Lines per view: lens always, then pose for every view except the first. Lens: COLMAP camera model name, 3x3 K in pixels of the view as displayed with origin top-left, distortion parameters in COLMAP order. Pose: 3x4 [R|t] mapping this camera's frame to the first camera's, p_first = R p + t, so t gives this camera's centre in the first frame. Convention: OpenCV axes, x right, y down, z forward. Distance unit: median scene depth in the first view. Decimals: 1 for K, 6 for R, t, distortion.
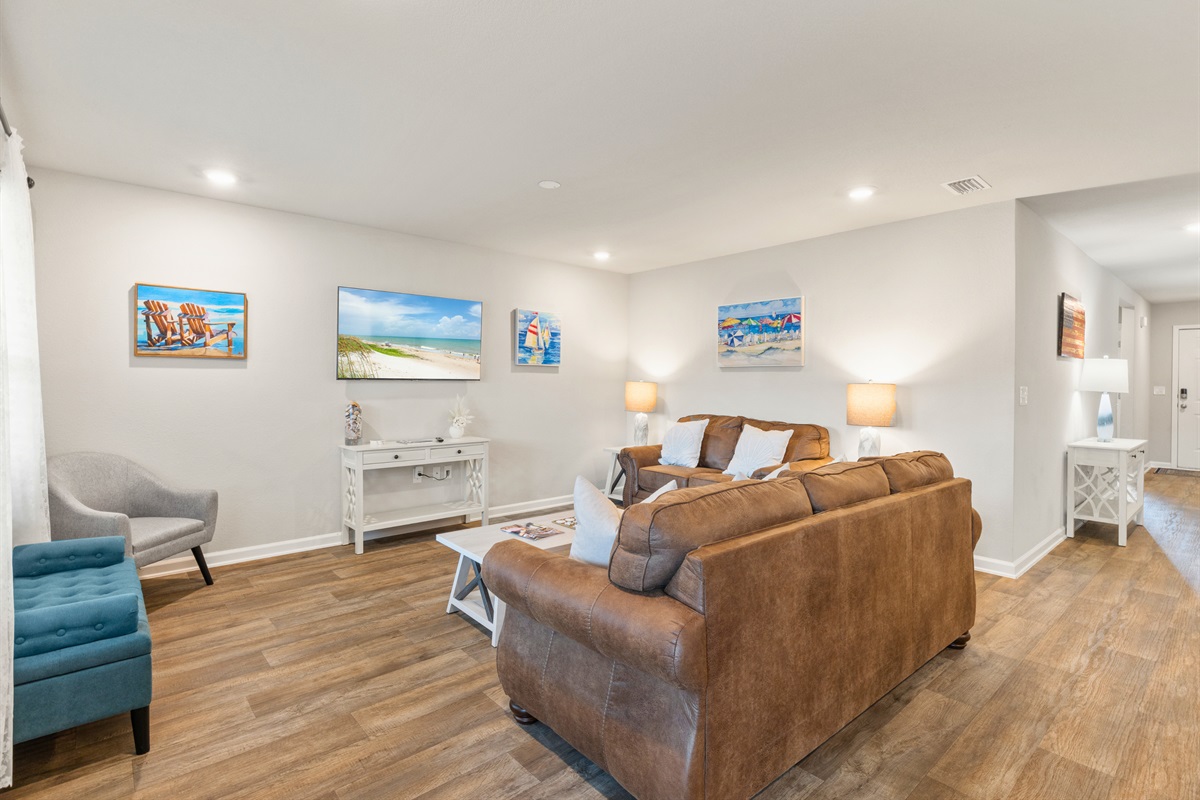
lens RADIAL K [[574.9, 0, 608.5], [0, 574.9, 381.2], [0, 0, 1]] dist [0.002098, 0.000768]
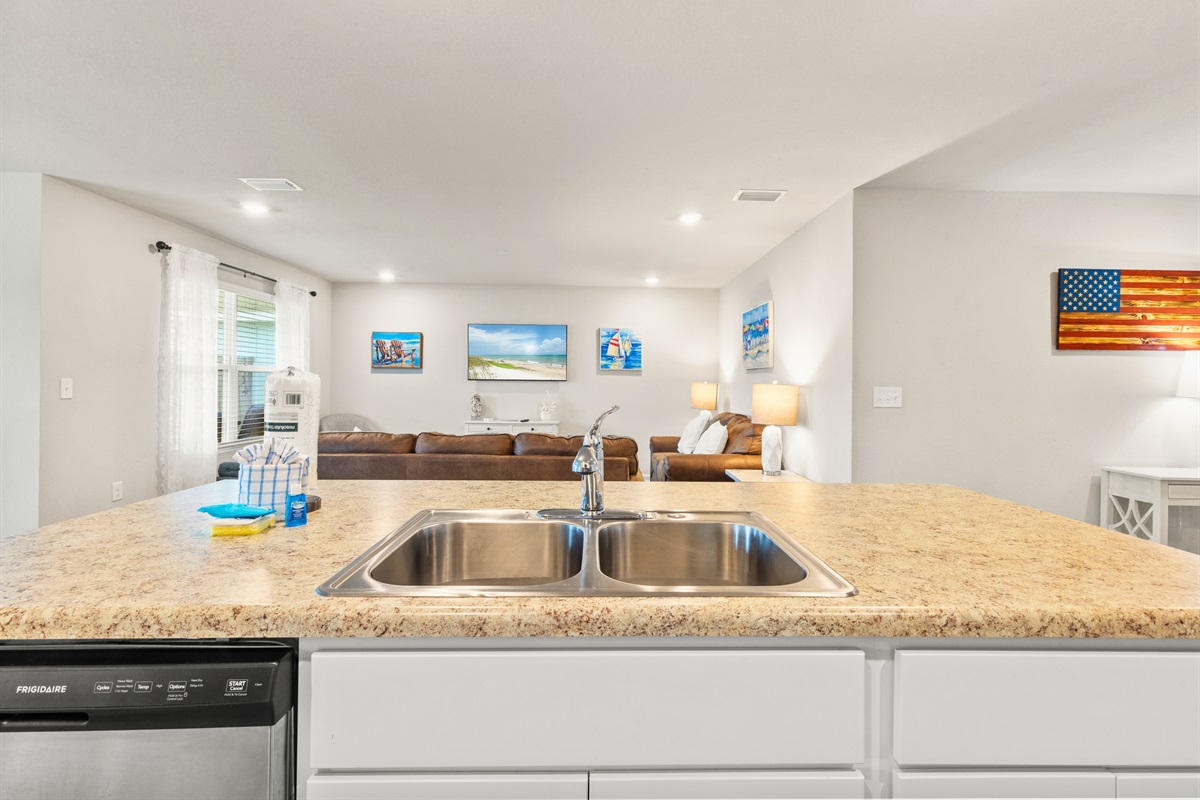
lens RADIAL K [[574.9, 0, 608.5], [0, 574.9, 381.2], [0, 0, 1]] dist [0.002098, 0.000768]
pose [[0.756441, 0.001041, -0.654061, 0.792368], [-0.006732, 0.999958, -0.006193, 0.006925], [0.654028, 0.009088, 0.756416, 0.010906]]
